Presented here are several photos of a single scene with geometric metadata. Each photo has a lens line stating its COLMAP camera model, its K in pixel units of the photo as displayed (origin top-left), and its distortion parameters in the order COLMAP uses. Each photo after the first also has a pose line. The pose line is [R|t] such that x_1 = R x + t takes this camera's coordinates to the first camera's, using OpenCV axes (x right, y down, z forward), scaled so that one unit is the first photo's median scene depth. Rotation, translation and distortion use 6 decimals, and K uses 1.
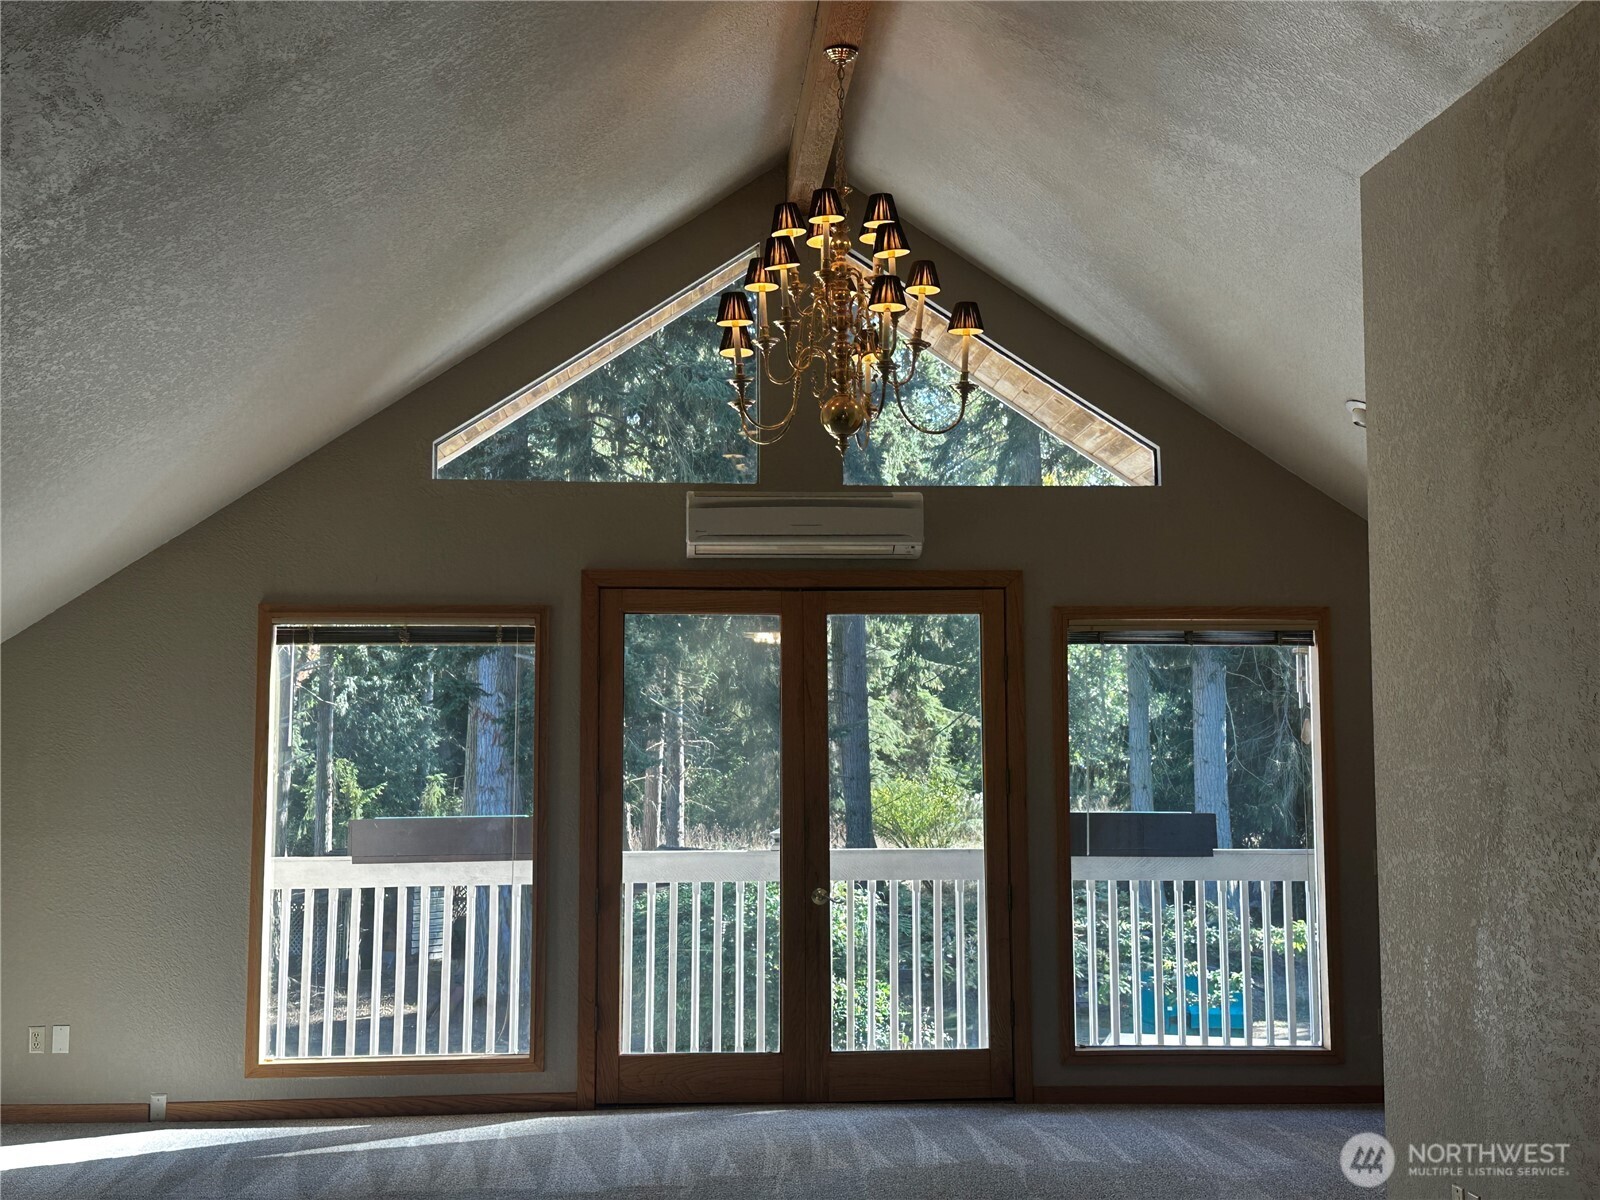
lens RADIAL K [[1905.3, 0, 791.9], [0, 1905.3, 603.5], [0, 0, 1]] dist [0.084149, 0.000000]
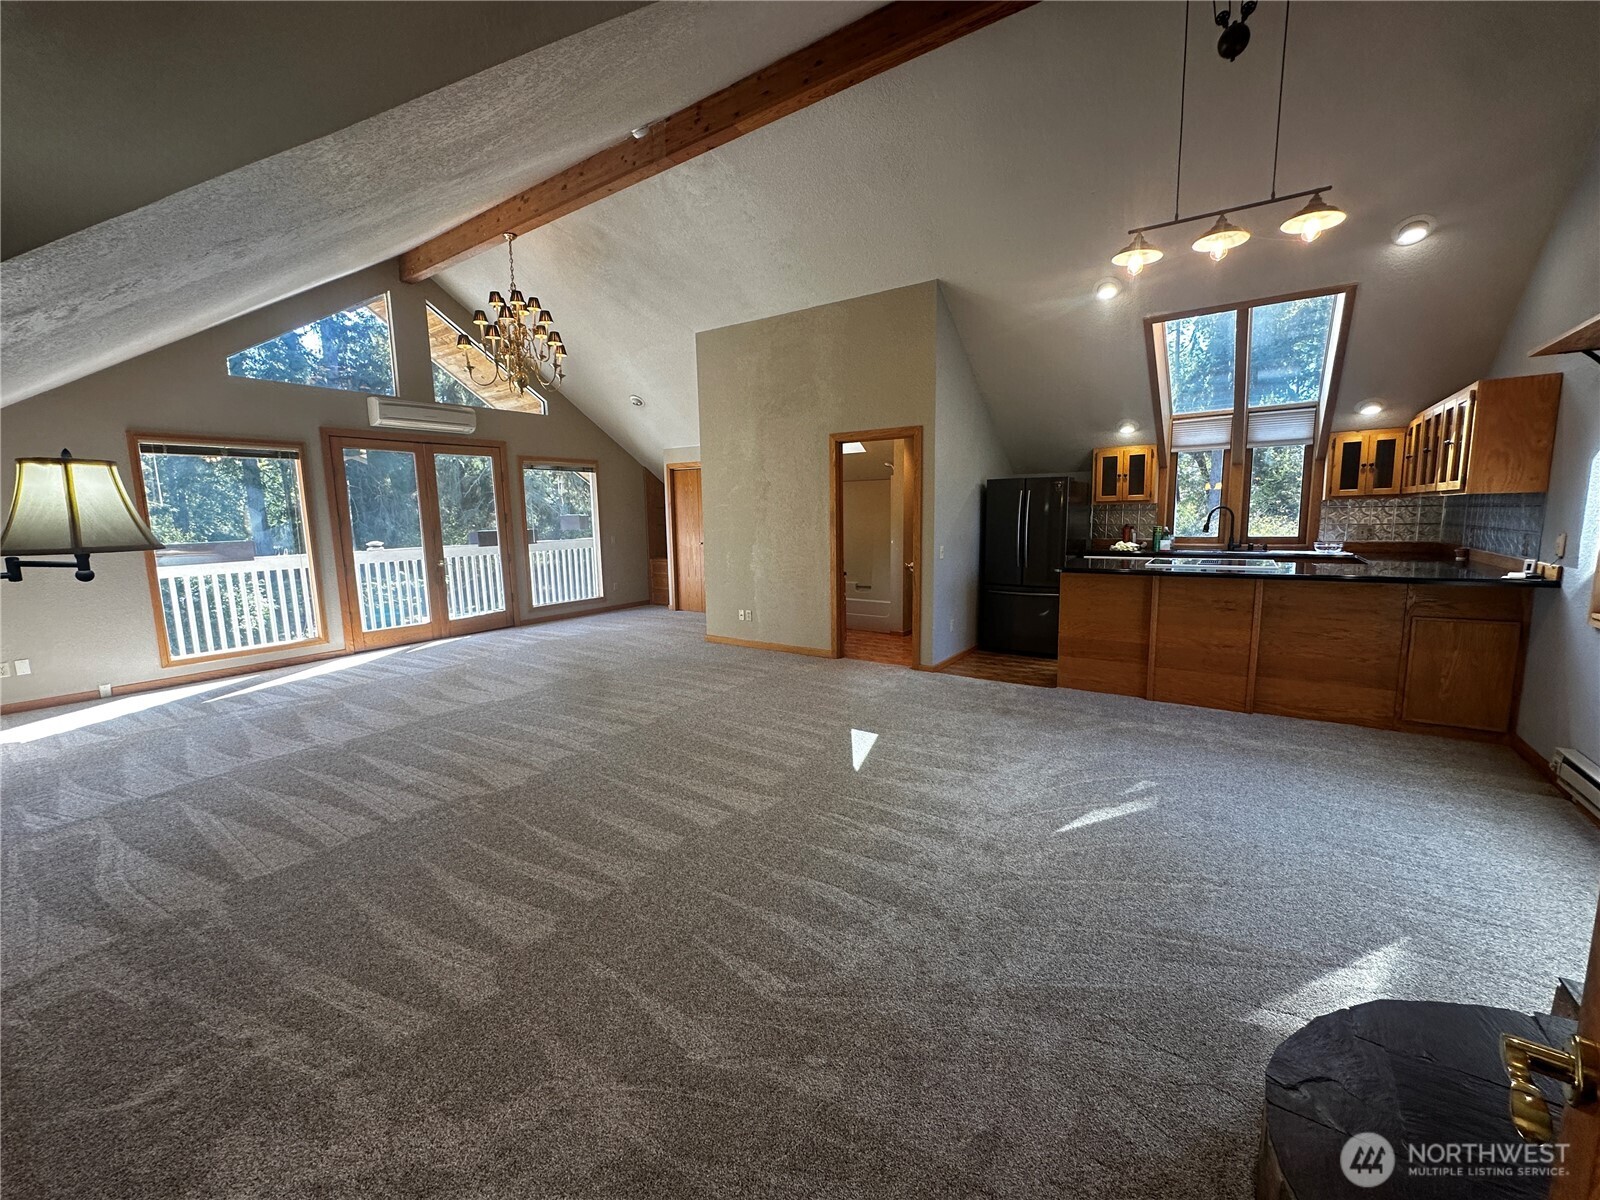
lens RADIAL K [[640.5, 0, 805.2], [0, 640.5, 595.3], [0, 0, 1]] dist [0.002718, 0.000112]
pose [[0.621812, -0.114246, 0.774789, -0.365008], [-0.043930, 0.982657, 0.180153, 0.015990], [-0.781934, -0.146058, 0.606009, 0.064008]]
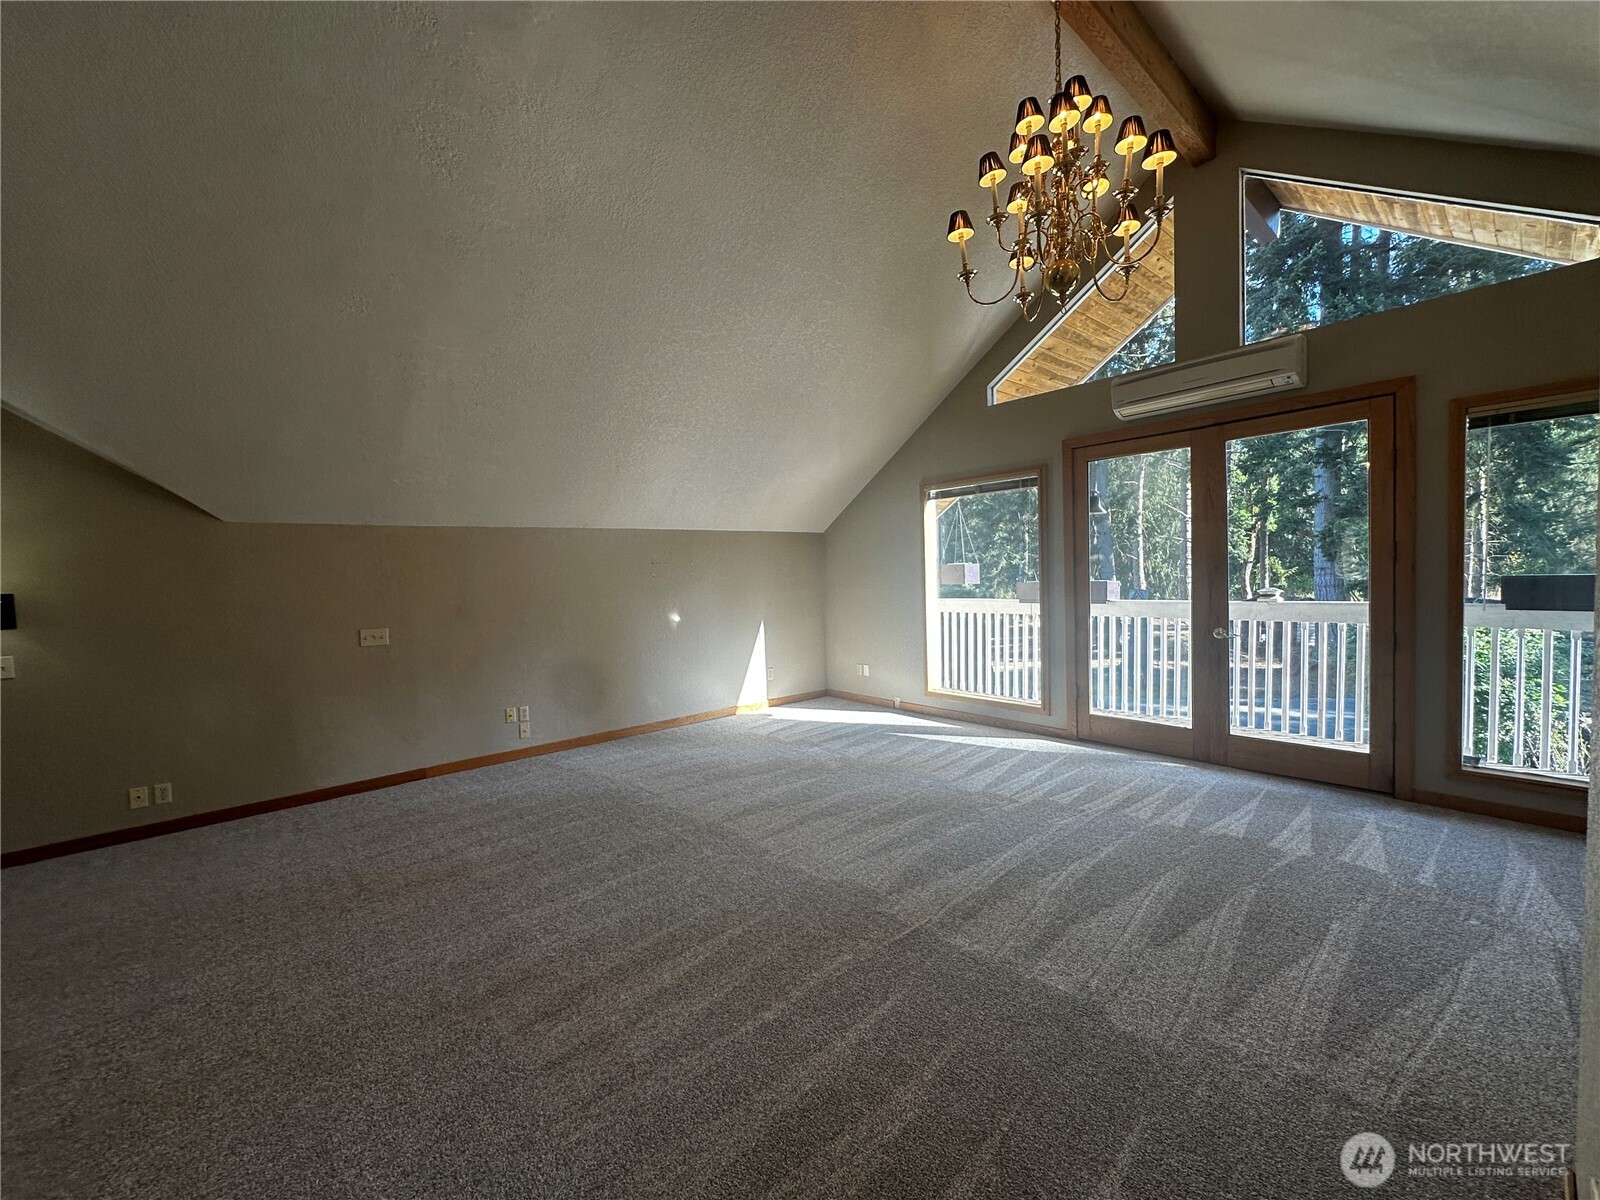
lens RADIAL K [[640.5, 0, 804.5], [0, 640.5, 600.0], [0, 0, 1]] dist [0.002718, 0.000112]
pose [[0.610150, 0.018482, -0.792071, 0.213803], [0.090946, 0.991486, 0.093194, 0.051265], [0.787049, -0.128898, 0.603274, 0.443792]]
